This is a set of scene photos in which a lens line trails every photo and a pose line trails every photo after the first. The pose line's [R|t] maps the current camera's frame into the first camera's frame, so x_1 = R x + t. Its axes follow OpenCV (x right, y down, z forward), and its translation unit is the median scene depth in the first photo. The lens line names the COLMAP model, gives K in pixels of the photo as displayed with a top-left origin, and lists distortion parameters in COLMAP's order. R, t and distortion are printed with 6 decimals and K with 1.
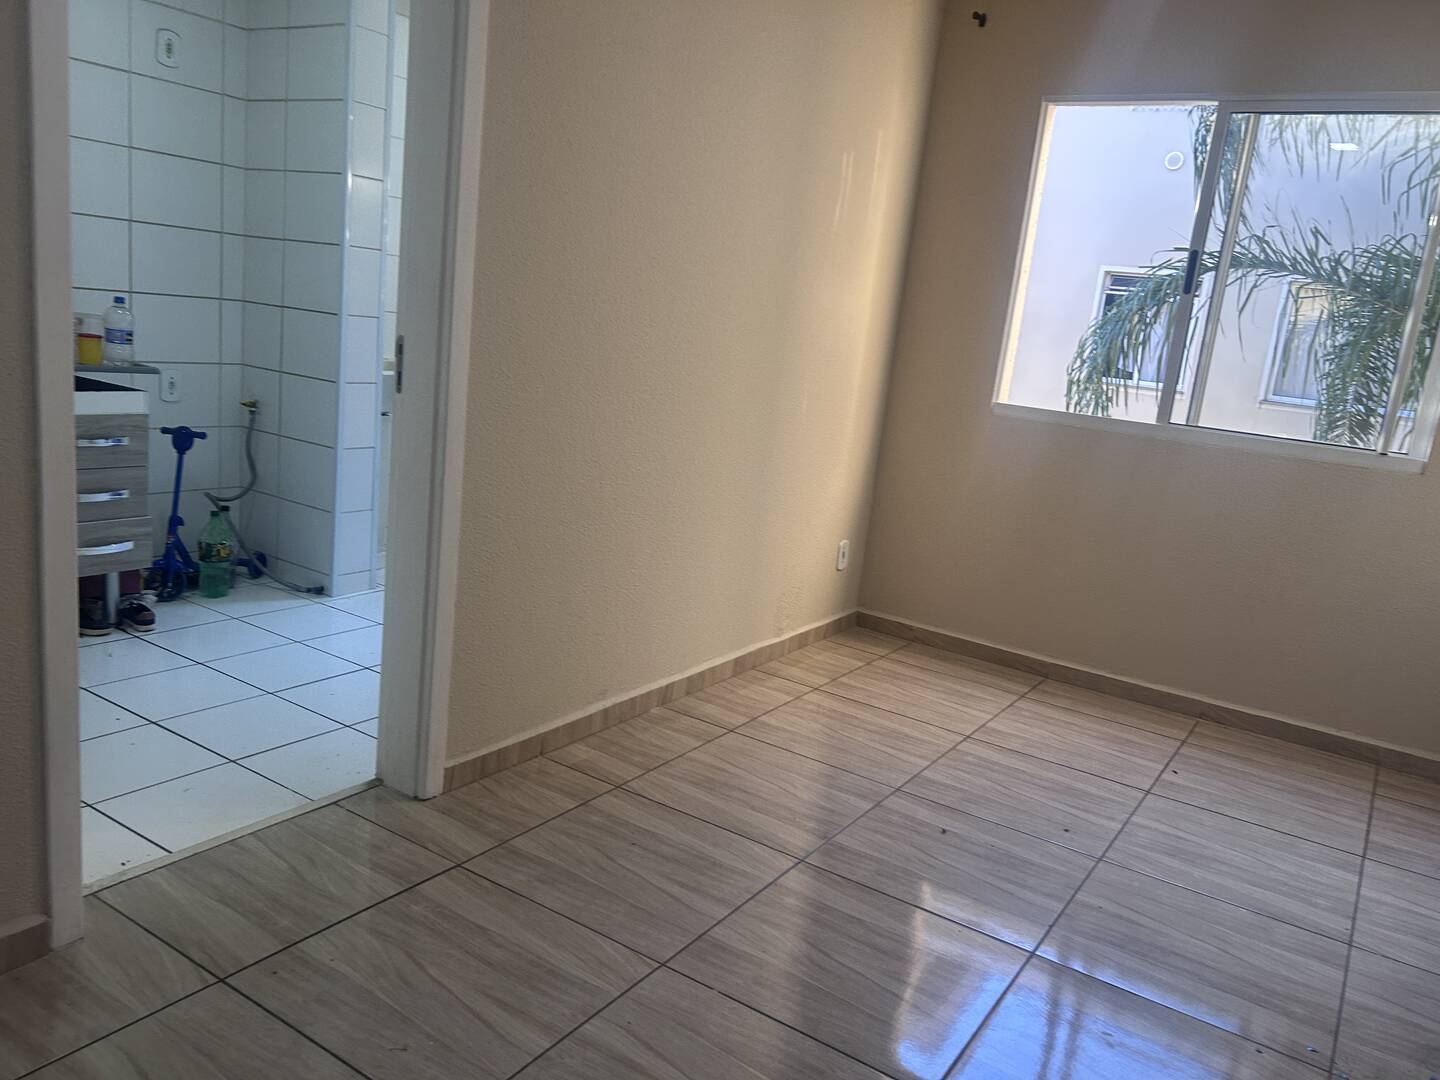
lens RADIAL K [[1081.7, 0, 730.2], [0, 1081.7, 547.4], [0, 0, 1]] dist [0.055444, -0.061711]
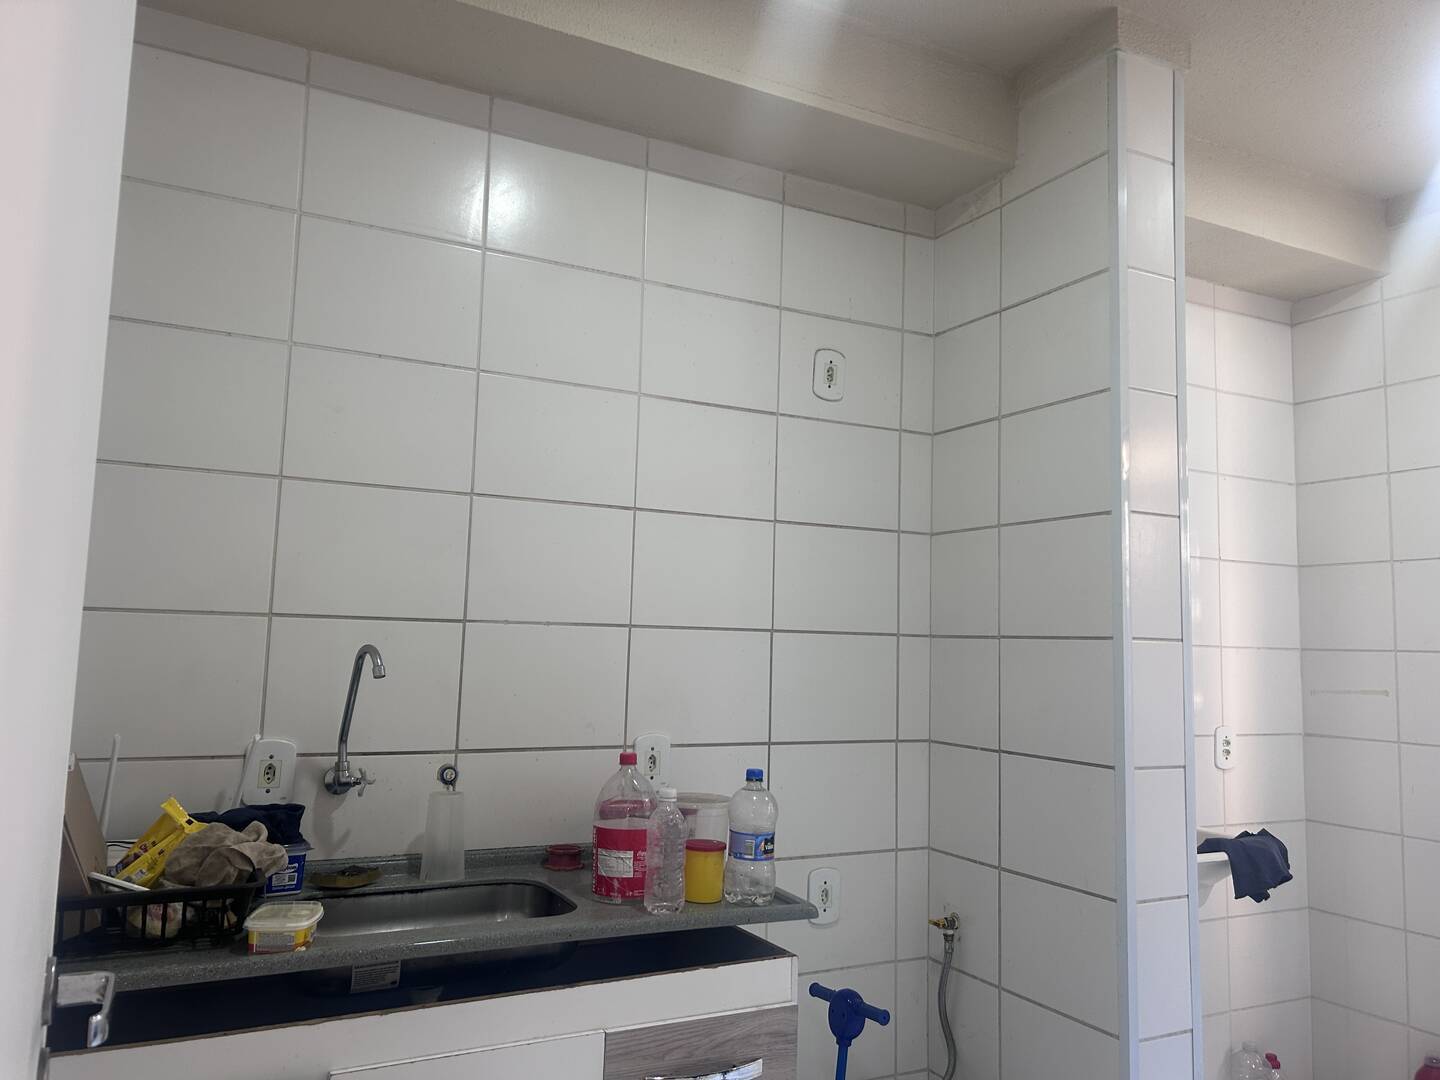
lens RADIAL K [[1081.7, 0, 732.4], [0, 1081.7, 534.1], [0, 0, 1]] dist [0.055444, -0.061711]
pose [[0.869046, -0.135861, -0.475711, -0.292166], [-0.035990, 0.941646, -0.334676, -0.156923], [0.493421, 0.307969, 0.813444, 0.514606]]
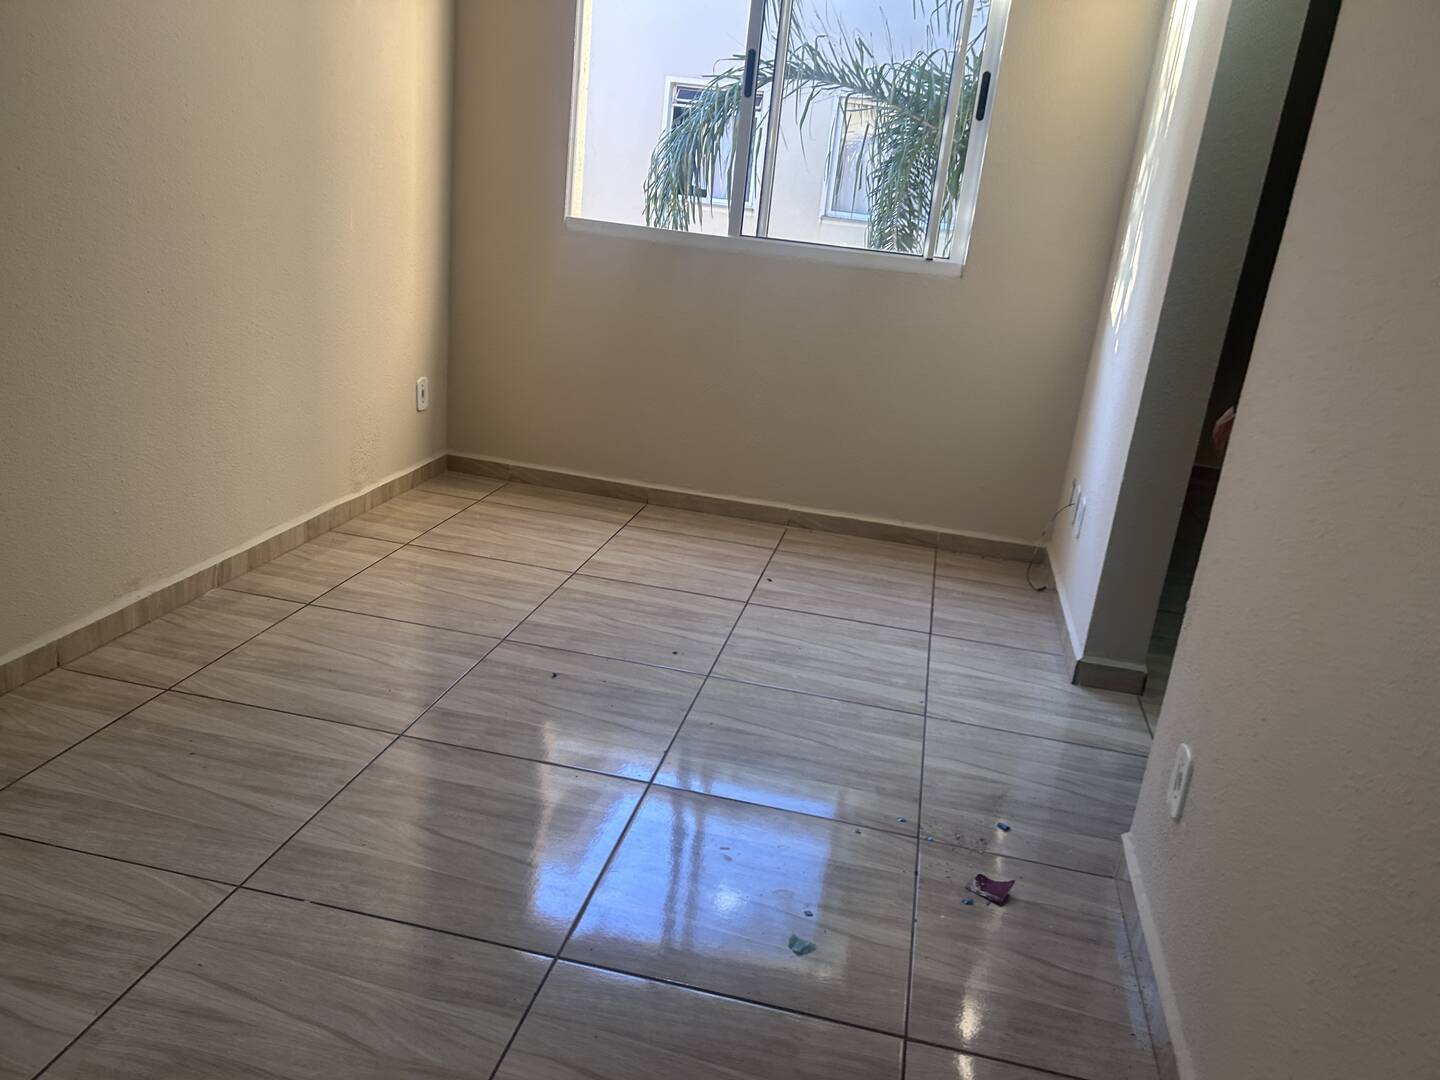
lens RADIAL K [[1081.7, 0, 732.7], [0, 1081.7, 551.3], [0, 0, 1]] dist [0.055444, -0.061711]
pose [[0.931533, -0.125199, 0.341426, 0.023358], [0.070708, 0.983306, 0.167657, 0.002553], [-0.356717, -0.132037, 0.924835, 0.056056]]
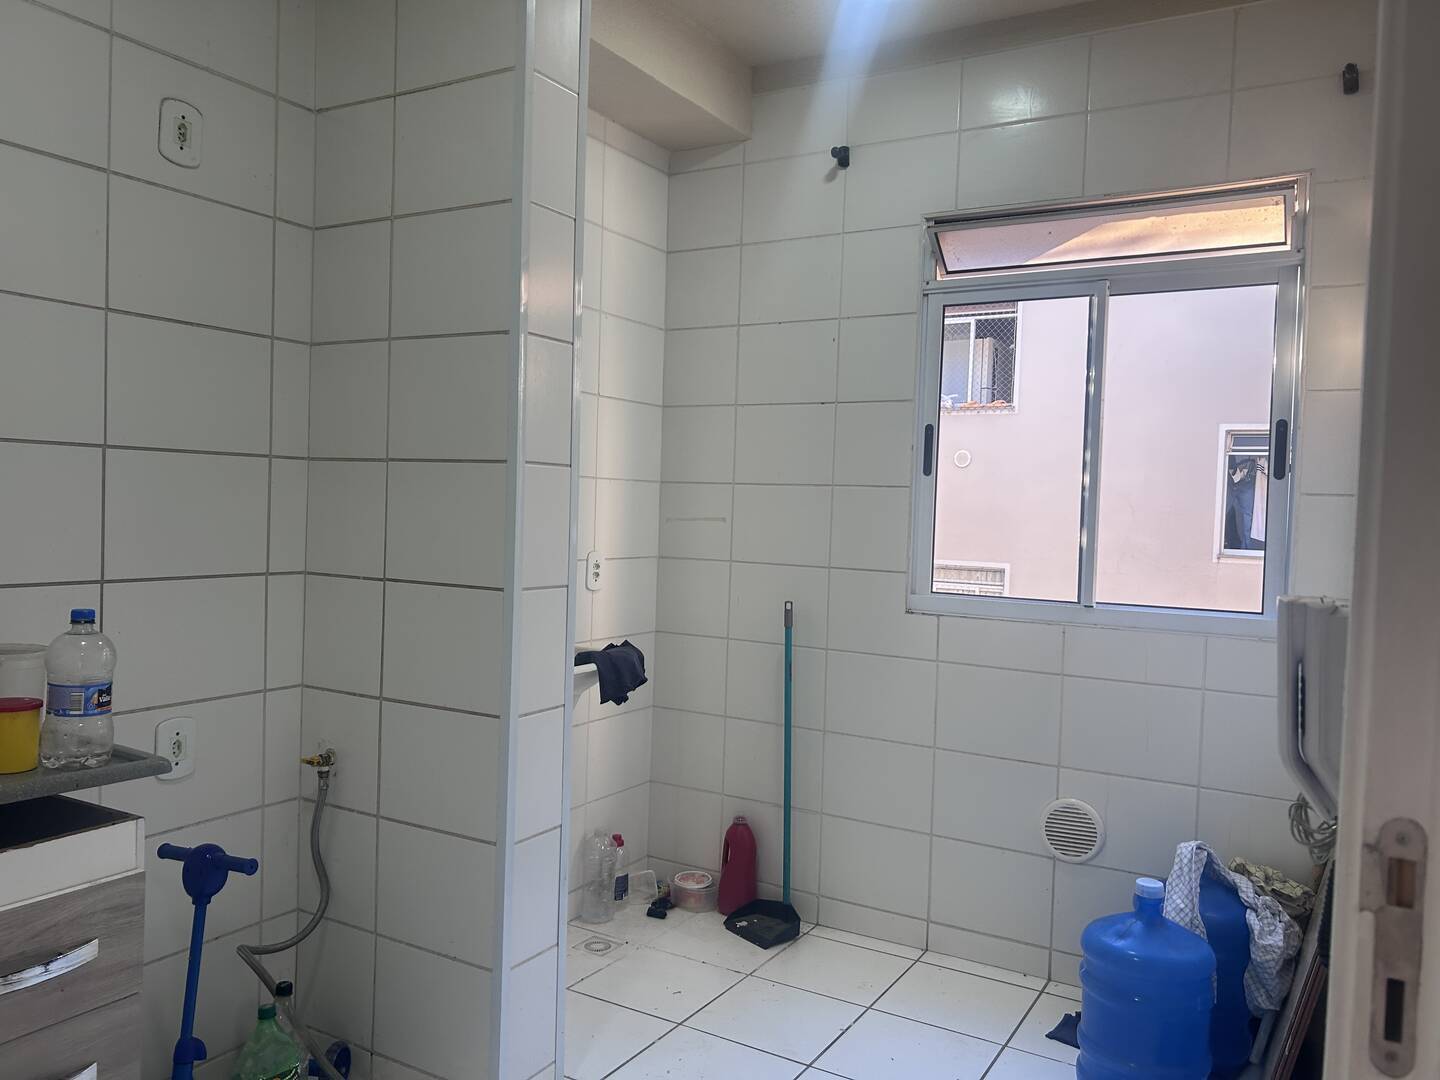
lens RADIAL K [[1081.7, 0, 728.5], [0, 1081.7, 544.2], [0, 0, 1]] dist [0.055444, -0.061711]
pose [[0.996186, -0.076223, 0.042473, -0.311536], [0.082402, 0.981889, -0.170598, -0.156321], [-0.028700, 0.173447, 0.984425, 0.546773]]
